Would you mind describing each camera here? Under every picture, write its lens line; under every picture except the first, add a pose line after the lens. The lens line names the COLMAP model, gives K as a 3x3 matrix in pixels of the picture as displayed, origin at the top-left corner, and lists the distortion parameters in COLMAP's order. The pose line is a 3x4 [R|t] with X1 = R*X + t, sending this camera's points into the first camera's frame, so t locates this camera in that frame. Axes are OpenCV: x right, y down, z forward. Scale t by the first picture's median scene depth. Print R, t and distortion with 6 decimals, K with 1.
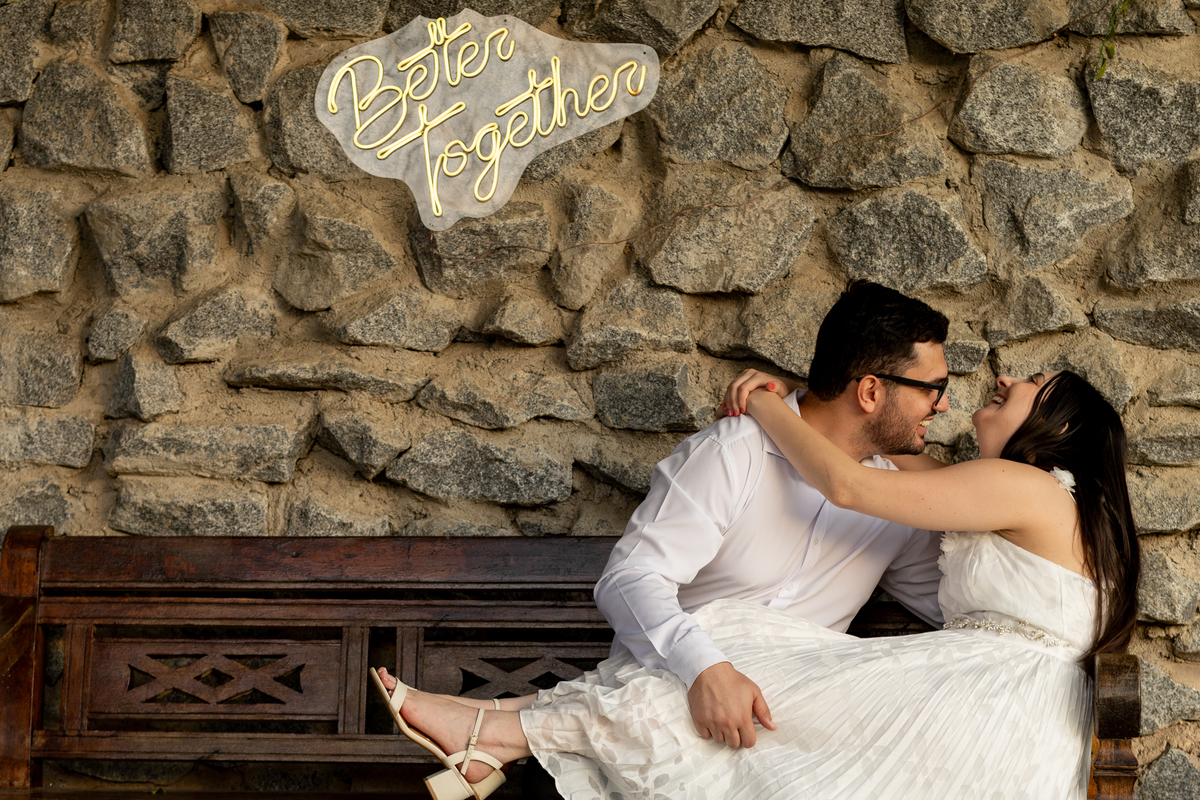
lens RADIAL K [[2379.7, 0, 597.6], [0, 2379.7, 400.6], [0, 0, 1]] dist [0.044078, 0.000000]
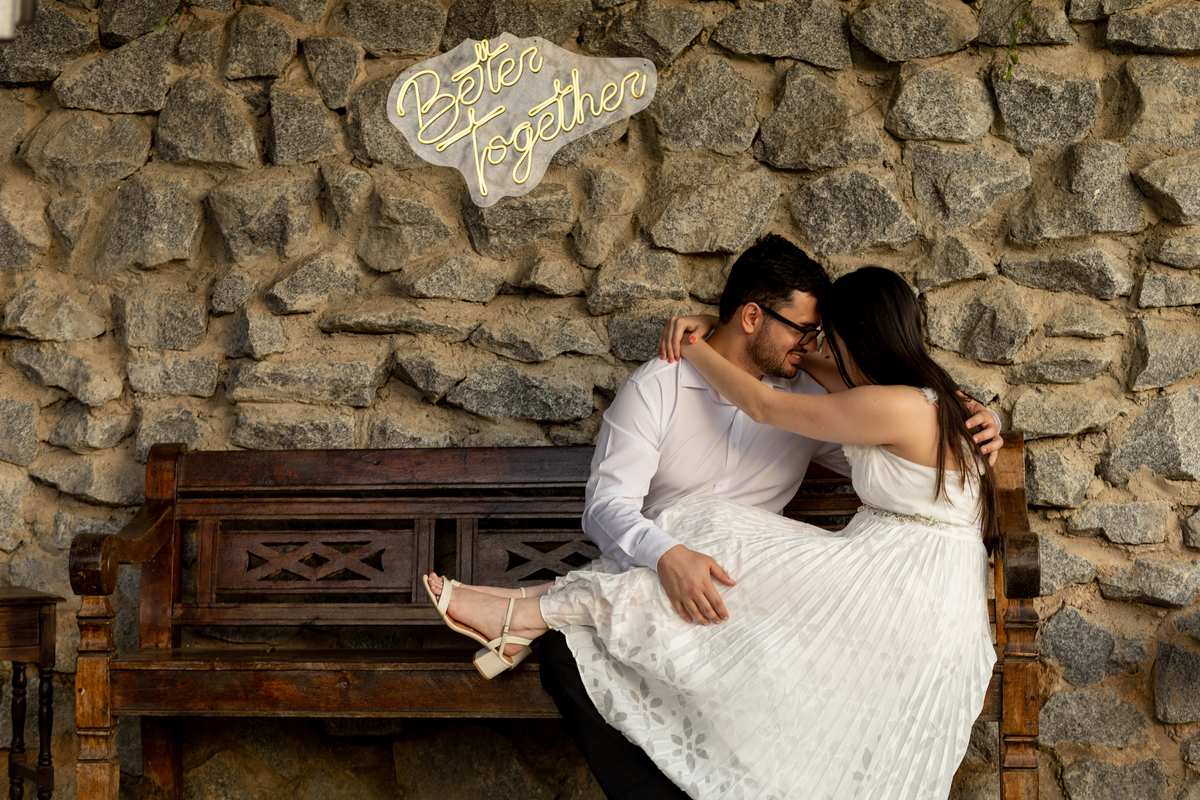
lens RADIAL K [[2379.7, 0, 600.4], [0, 2379.7, 400.1], [0, 0, 1]] dist [0.044078, 0.000000]
pose [[0.999878, -0.014599, 0.005618, -0.013767], [0.014434, 0.999494, 0.028350, -0.003395], [-0.006029, -0.028265, 0.999582, -0.274676]]
